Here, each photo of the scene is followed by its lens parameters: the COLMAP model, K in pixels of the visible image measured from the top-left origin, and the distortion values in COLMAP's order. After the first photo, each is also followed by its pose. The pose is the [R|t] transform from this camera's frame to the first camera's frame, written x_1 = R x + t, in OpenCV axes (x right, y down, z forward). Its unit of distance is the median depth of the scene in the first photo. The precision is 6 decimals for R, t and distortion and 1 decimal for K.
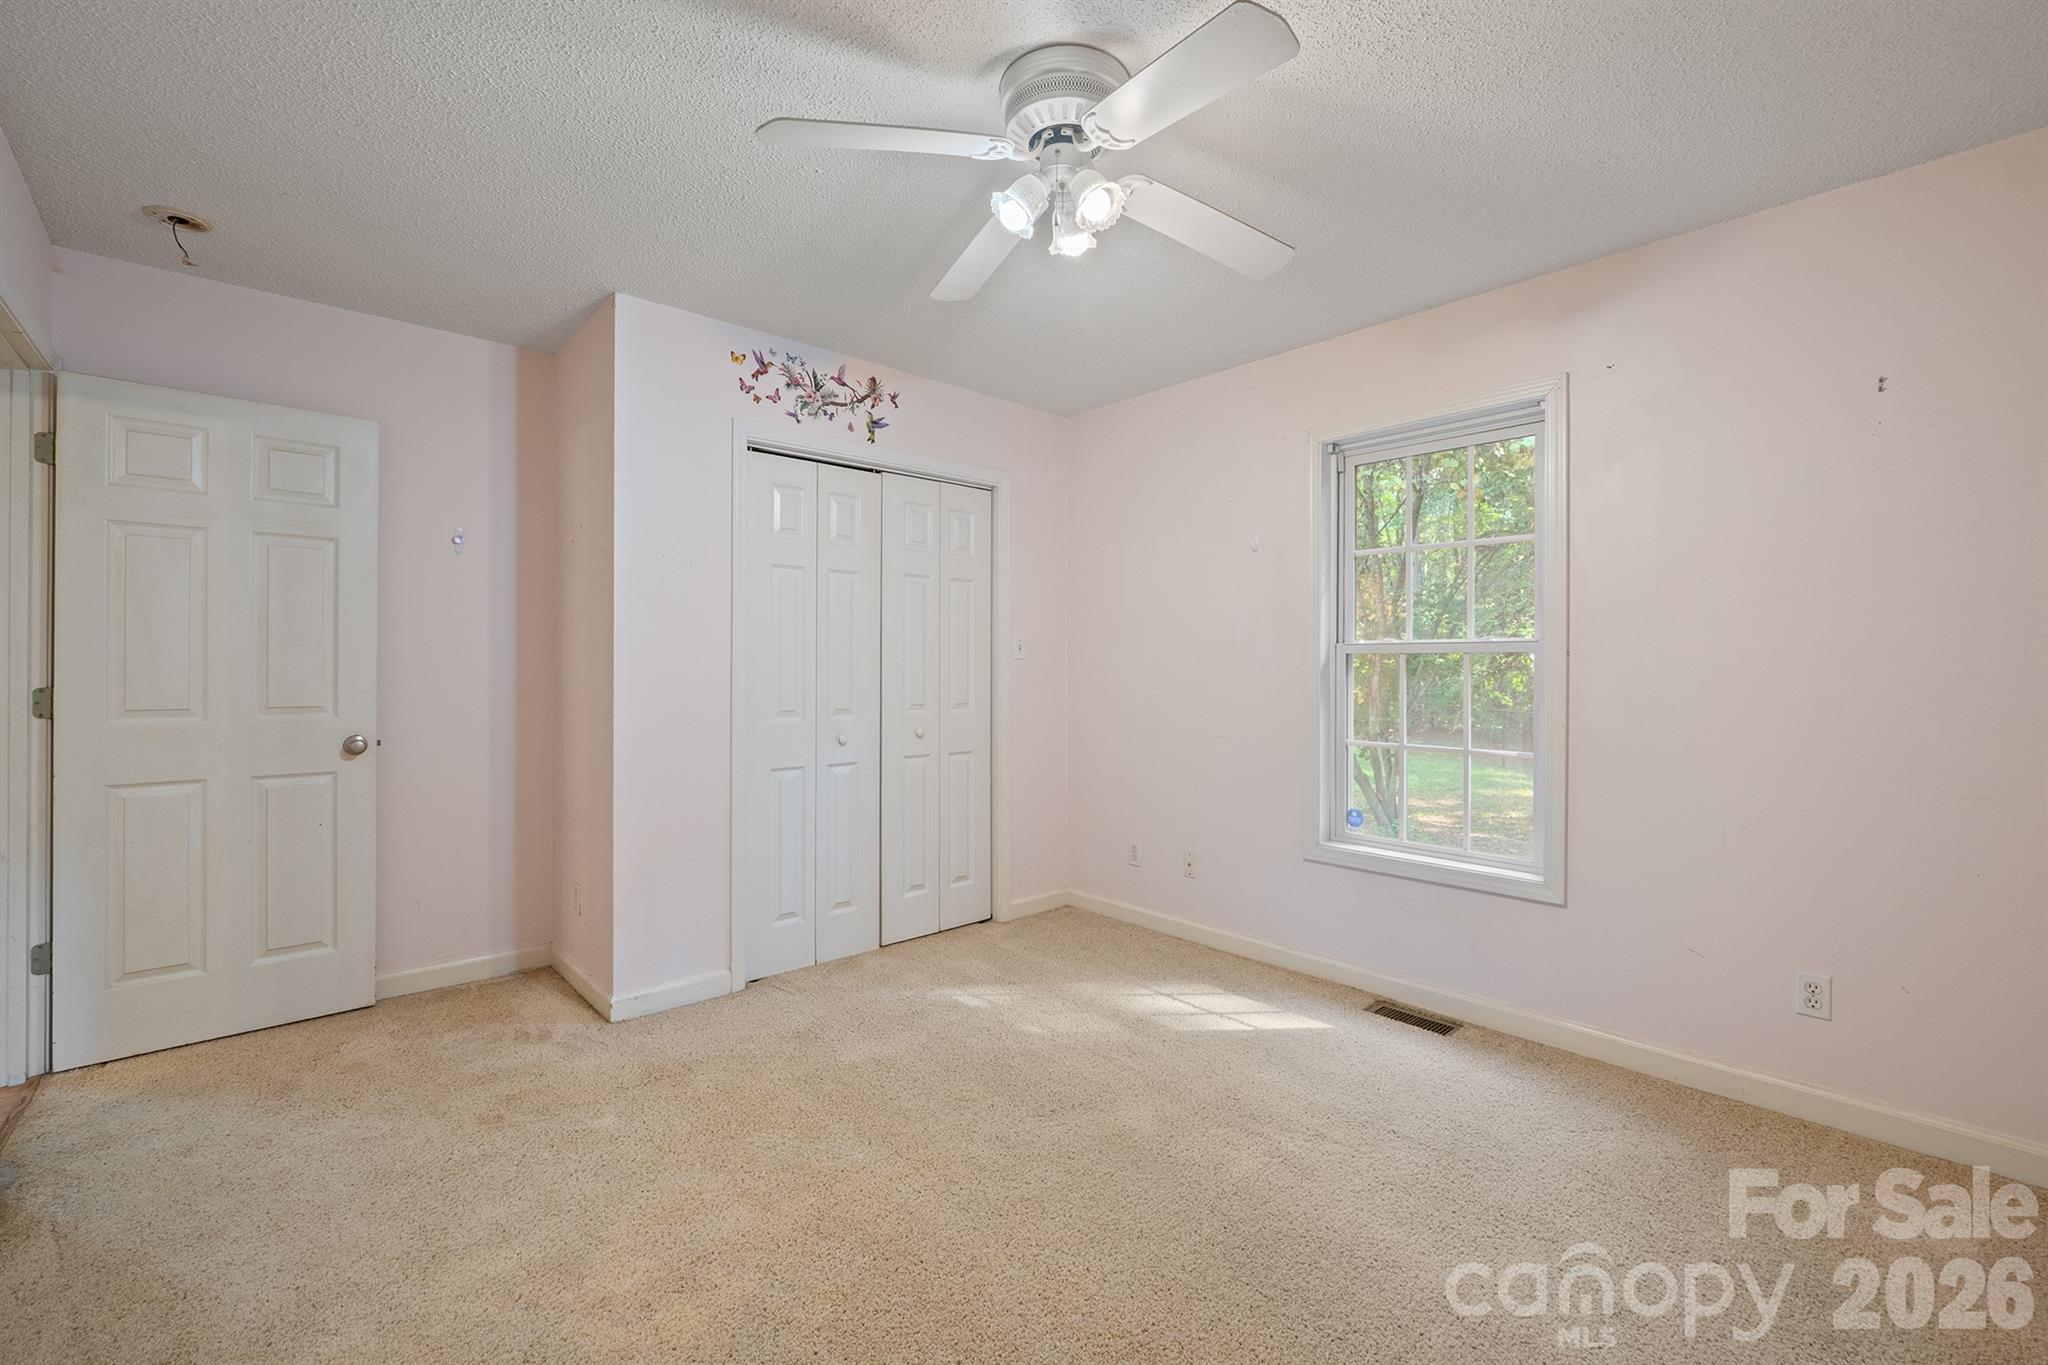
lens RADIAL K [[867.0, 0, 1028.3], [0, 867.0, 656.5], [0, 0, 1]] dist [-0.002410, -0.000150]
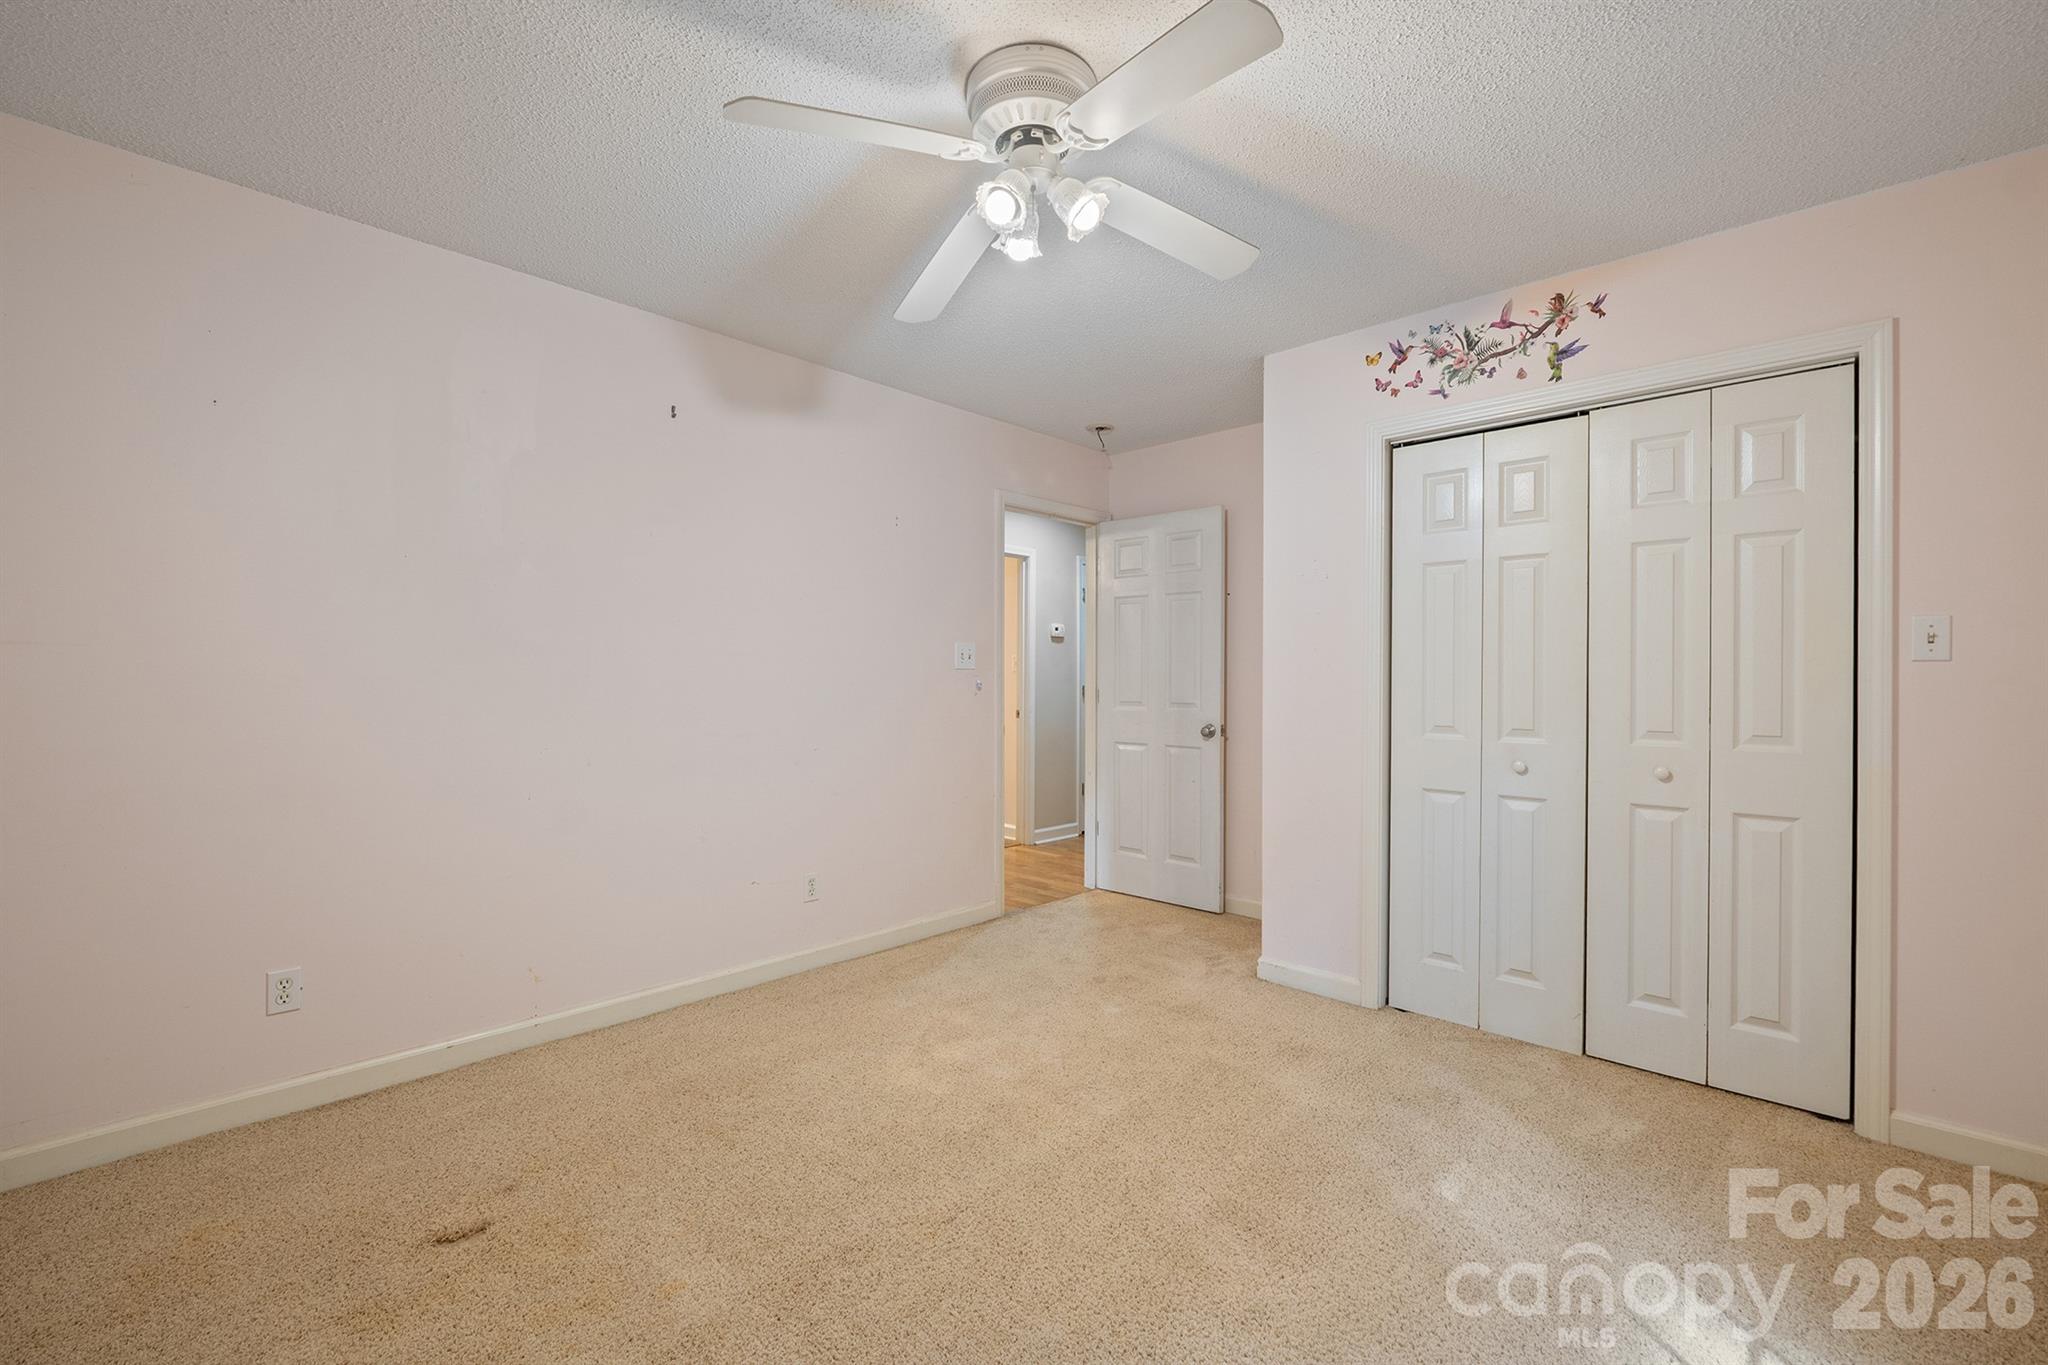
lens RADIAL K [[860.7, 0, 1027.8], [0, 860.7, 671.9], [0, 0, 1]] dist [-0.003549, -0.000256]
pose [[0.076358, -0.007938, -0.997049, 0.577368], [0.010257, 0.999922, -0.007175, 0.009393], [0.997028, -0.009678, 0.076433, 0.519037]]
